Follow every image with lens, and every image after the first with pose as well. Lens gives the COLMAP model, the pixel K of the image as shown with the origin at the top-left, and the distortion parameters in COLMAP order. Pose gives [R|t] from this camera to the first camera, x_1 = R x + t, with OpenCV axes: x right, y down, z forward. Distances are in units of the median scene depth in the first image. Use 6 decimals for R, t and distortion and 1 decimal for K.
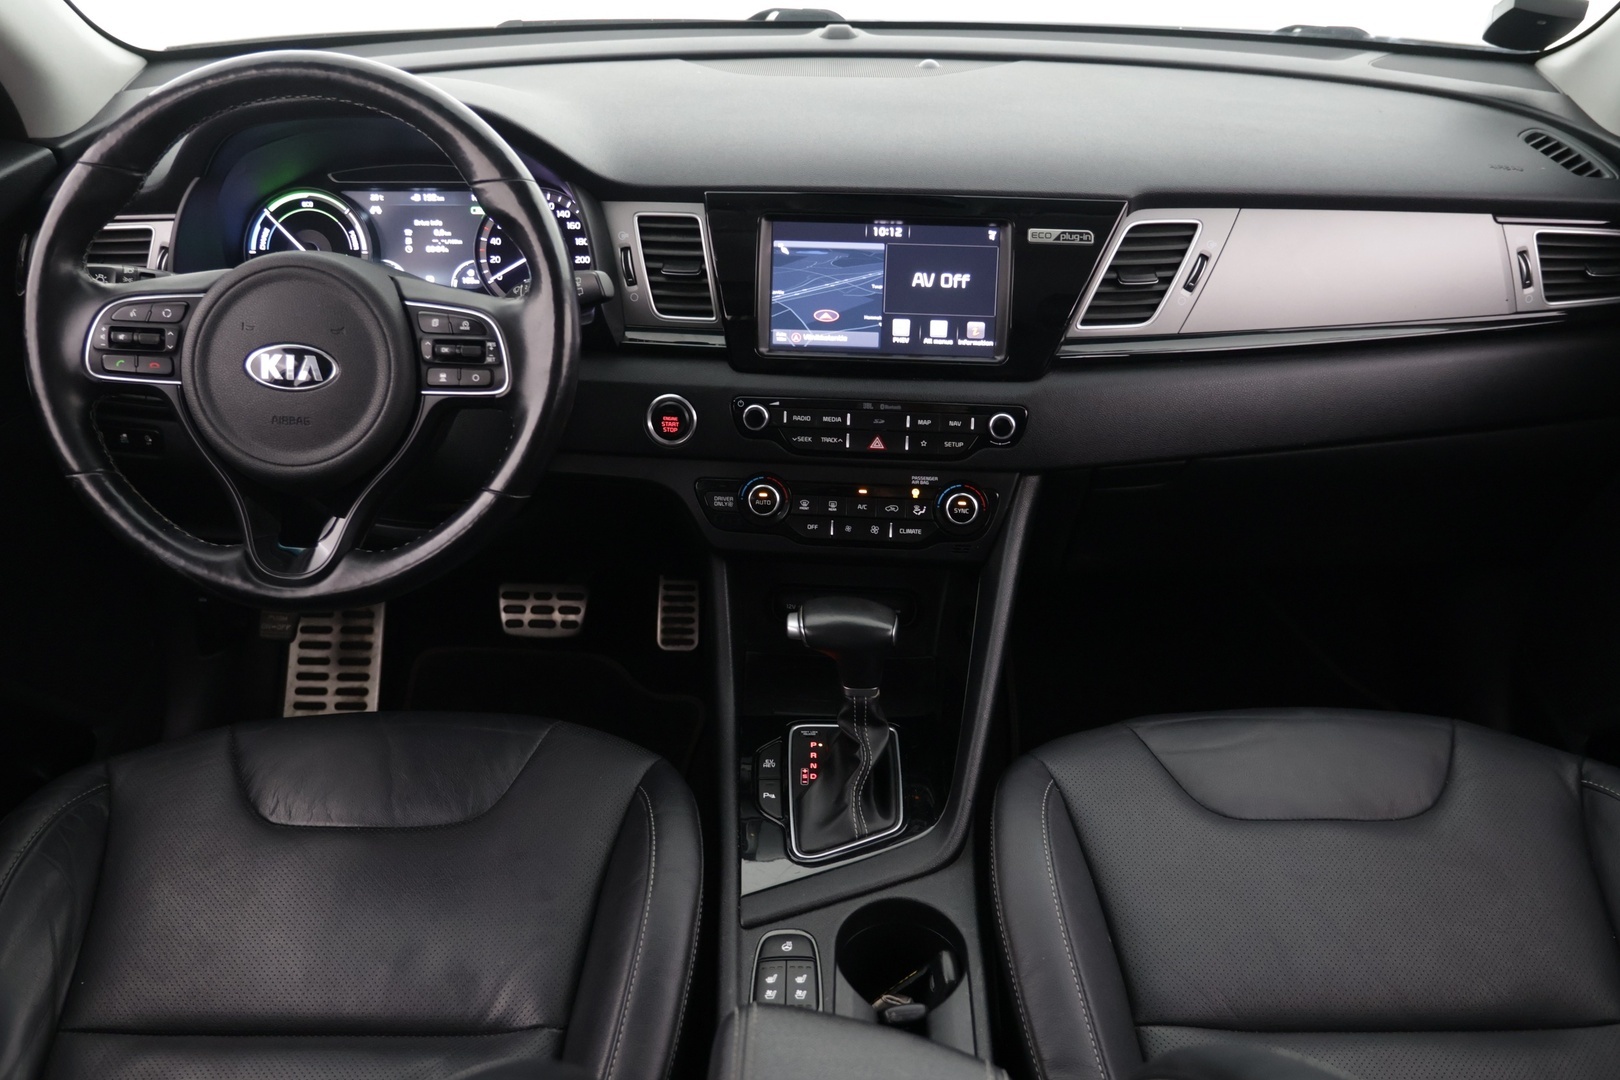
lens RADIAL K [[1370.1, 0, 810.0], [0, 1370.1, 540.0], [0, 0, 1]] dist [-0.029571, 0.008803]
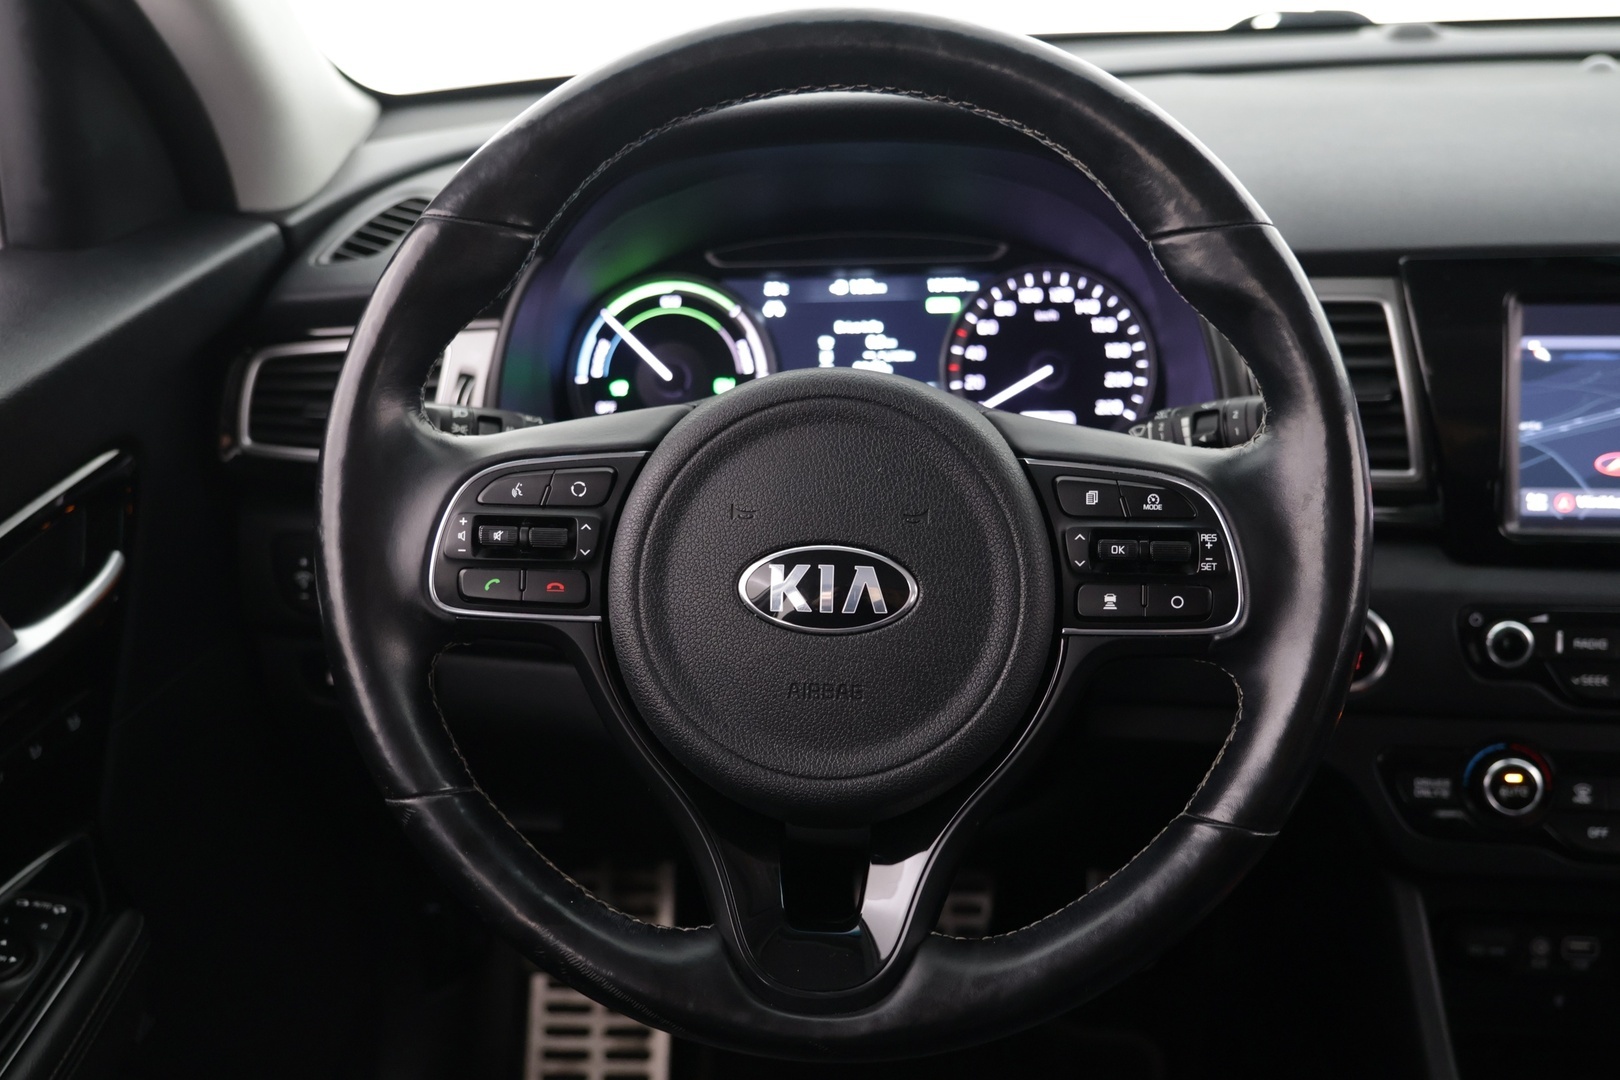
lens RADIAL K [[1569.3, 0, 810.0], [0, 1569.3, 540.0], [0, 0, 1]] dist [-0.016280, 0.013145]
pose [[0.998323, -0.019825, -0.054384, -0.293094], [0.014015, 0.994351, -0.105217, -0.068024], [0.056163, 0.104278, 0.992961, 0.333200]]
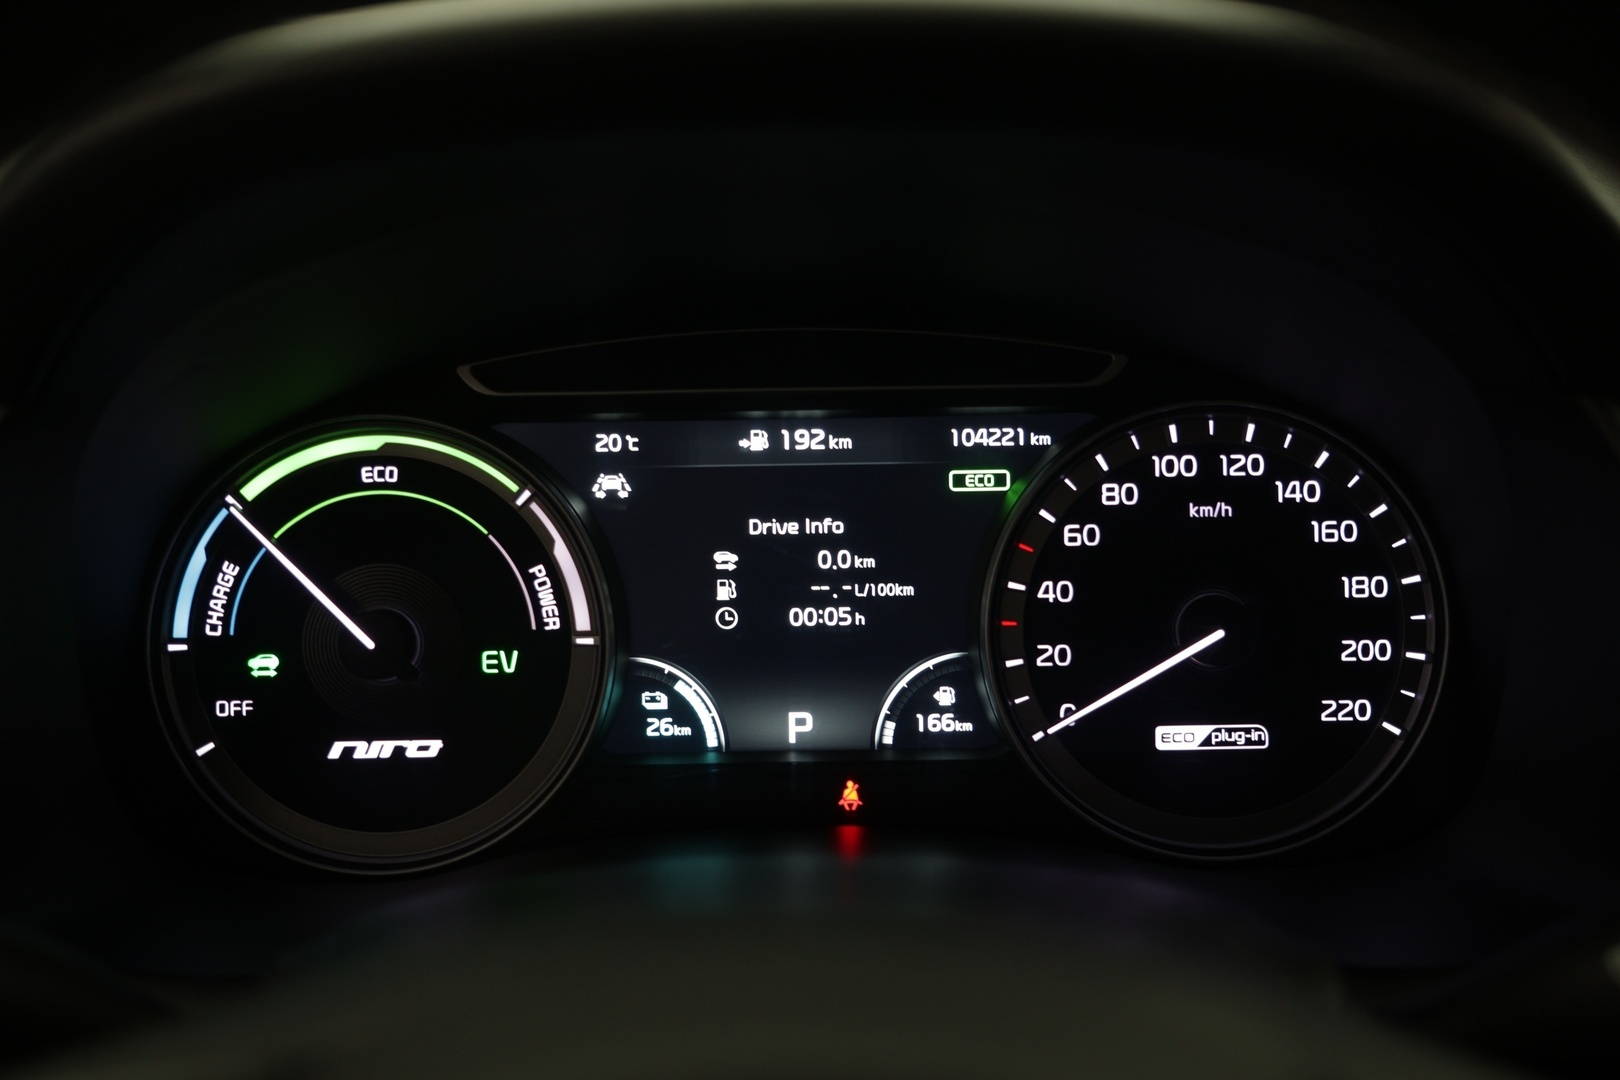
lens RADIAL K [[1882.7, 0, 810.0], [0, 1882.7, 540.0], [0, 0, 1]] dist [-0.018820, -0.002044]
pose [[0.999656, -0.022148, 0.014076, -0.312548], [0.023860, 0.990404, -0.136131, -0.194852], [-0.010926, 0.136420, 0.990591, 0.676399]]
